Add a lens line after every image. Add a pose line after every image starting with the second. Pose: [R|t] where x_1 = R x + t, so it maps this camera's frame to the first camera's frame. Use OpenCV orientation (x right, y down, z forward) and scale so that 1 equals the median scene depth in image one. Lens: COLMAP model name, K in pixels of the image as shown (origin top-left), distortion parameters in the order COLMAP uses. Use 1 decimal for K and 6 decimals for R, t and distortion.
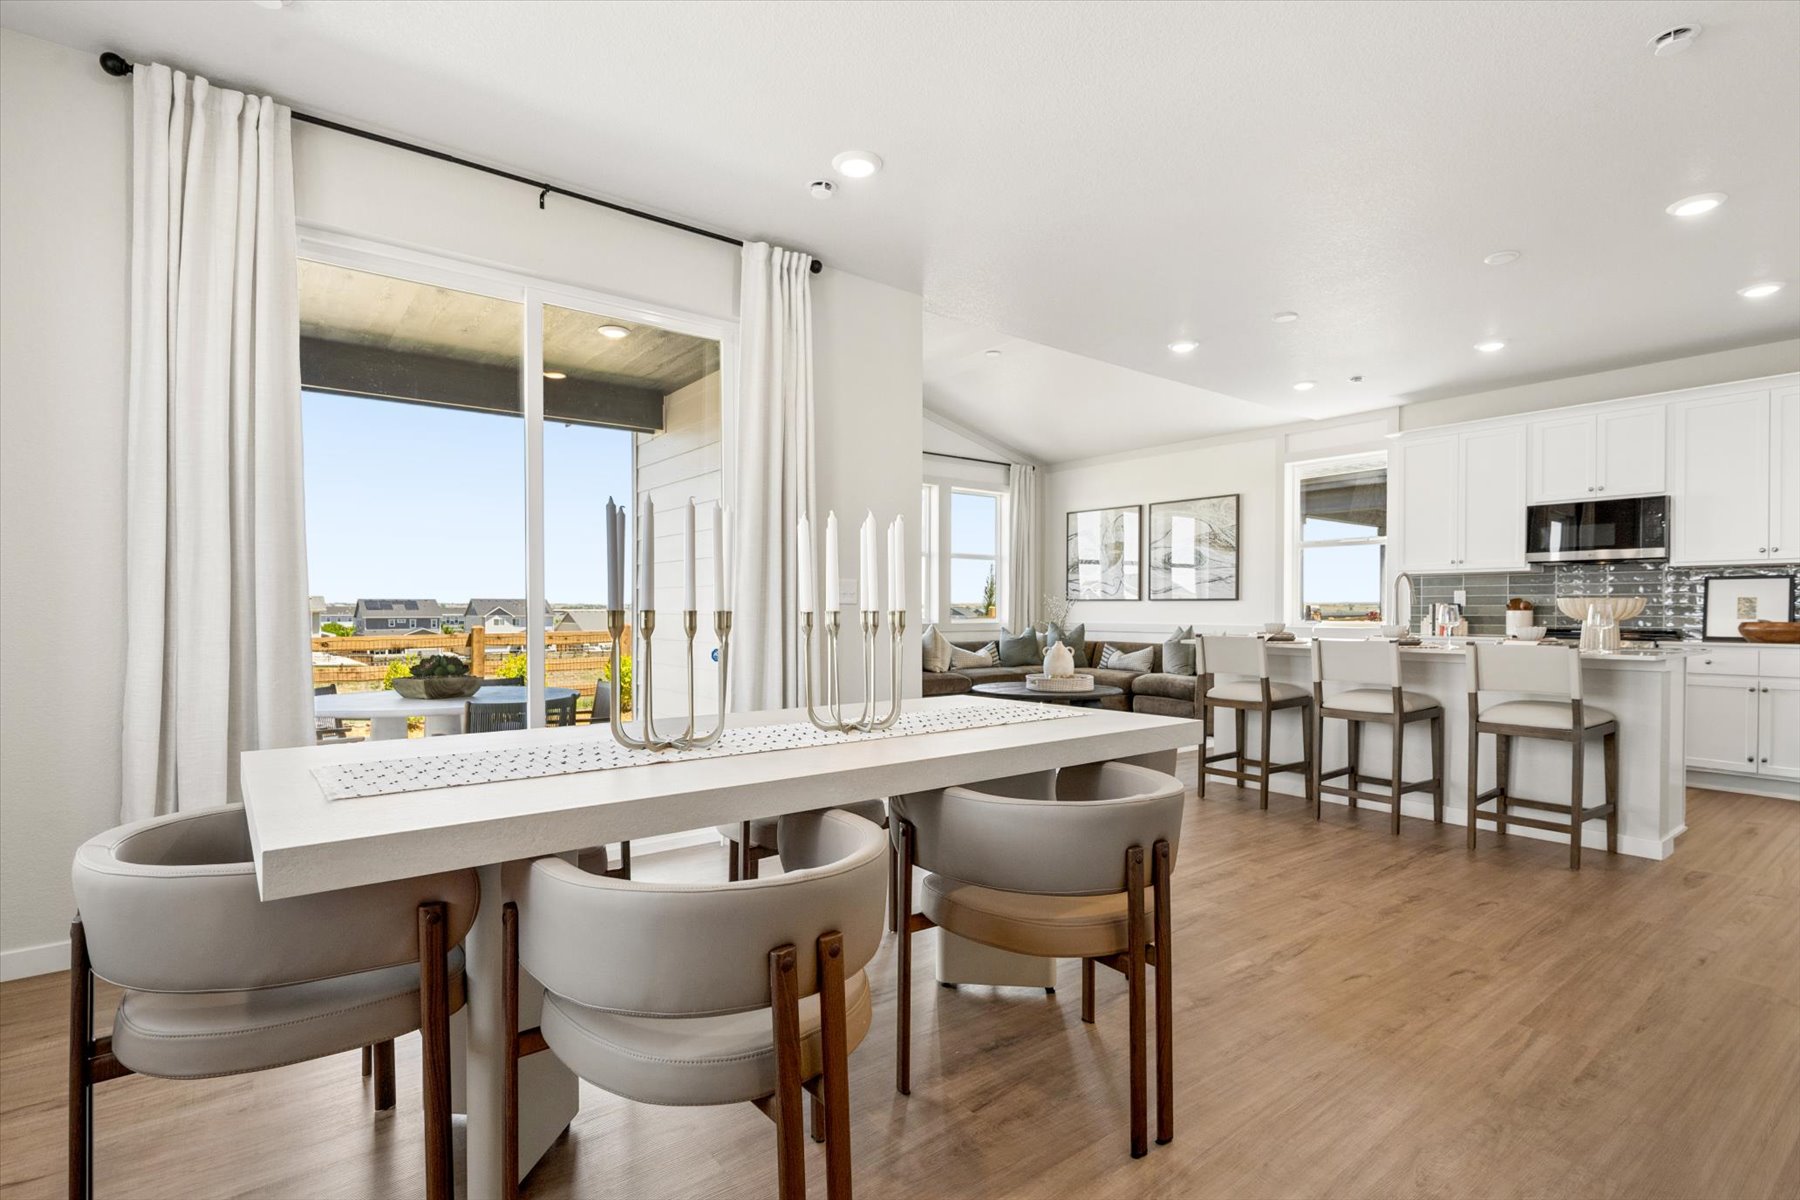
lens RADIAL K [[899.8, 0, 902.2], [0, 899.8, 605.5], [0, 0, 1]] dist [0.000310, 0.000004]
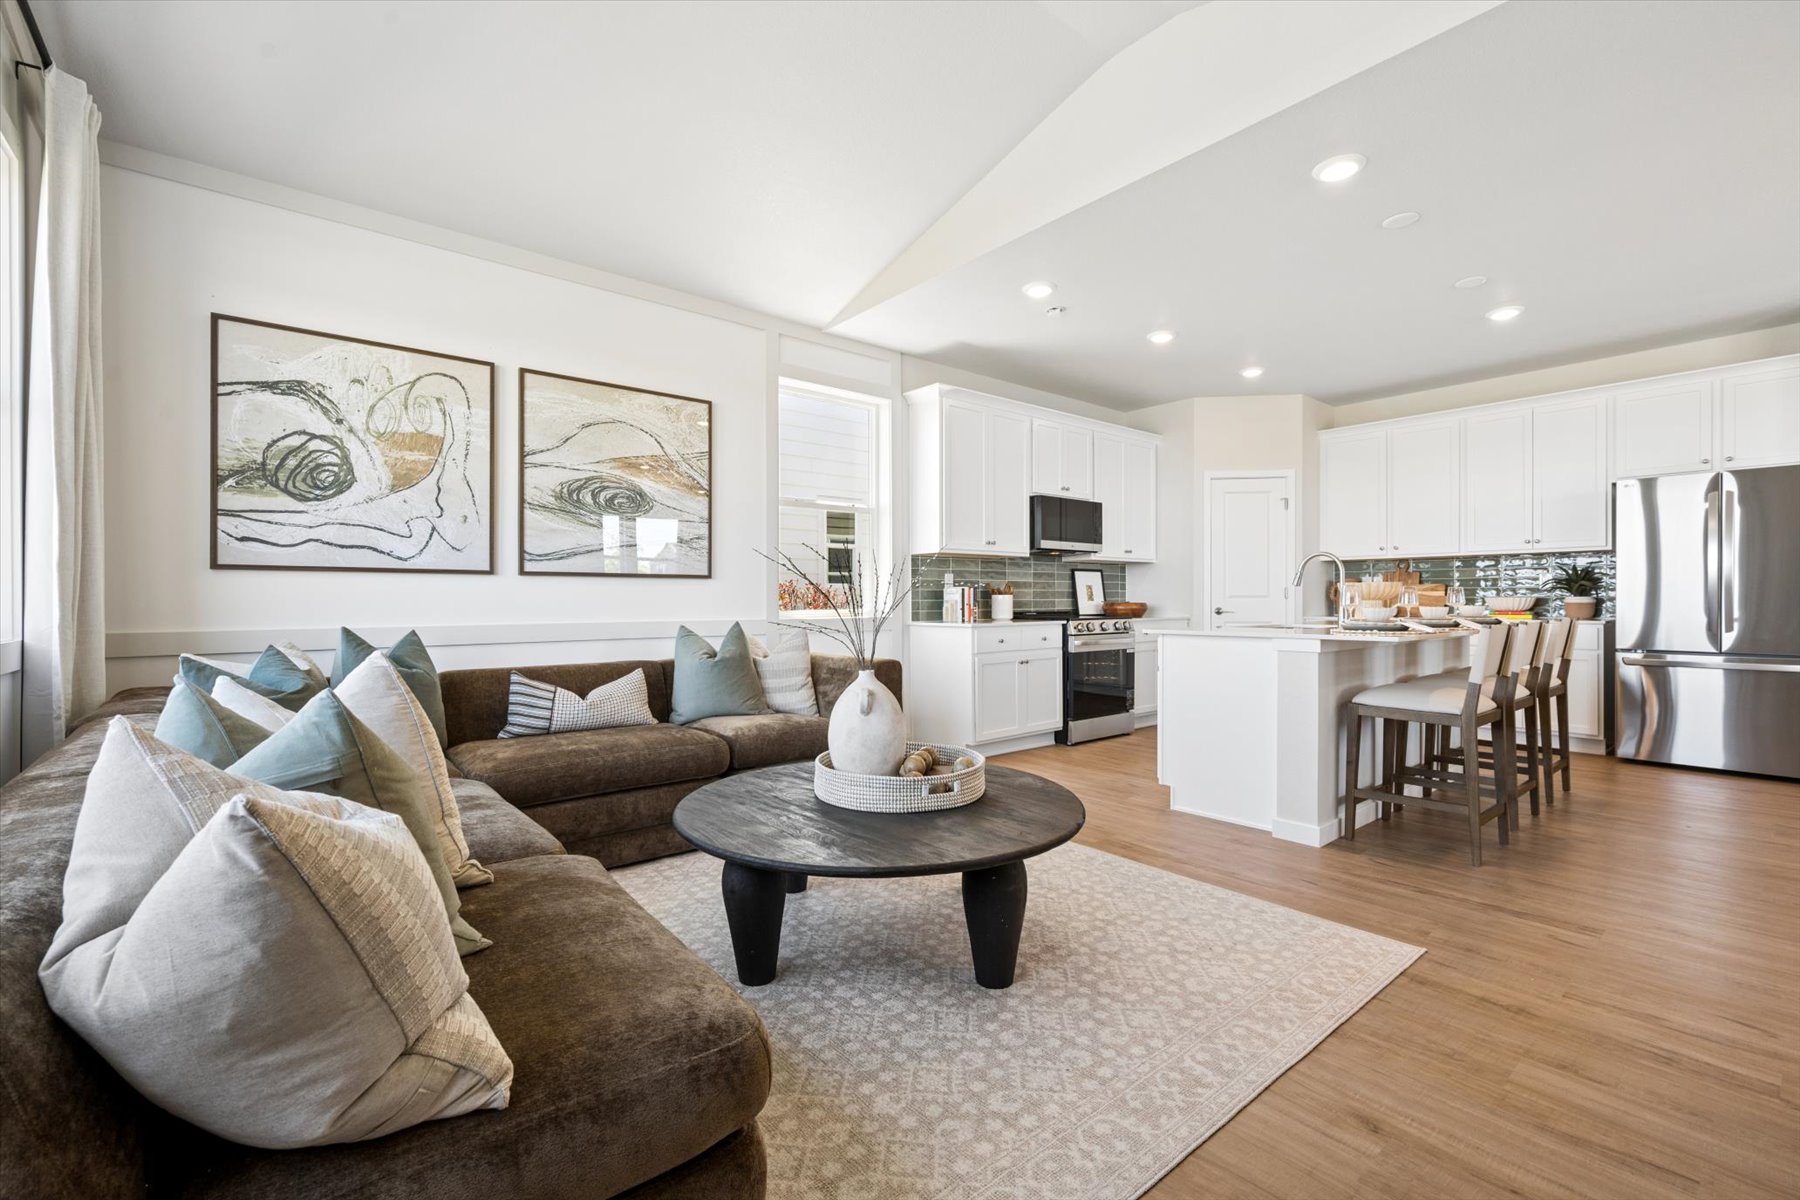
lens RADIAL K [[773.0, 0, 902.9], [0, 773.0, 596.5], [0, 0, 1]] dist [0.001060, 0.000028]
pose [[-0.024392, 0.002484, 0.999699, -0.143177], [0.000020, 0.999997, -0.002484, 0.007275], [-0.999702, -0.000041, -0.024392, 0.881569]]
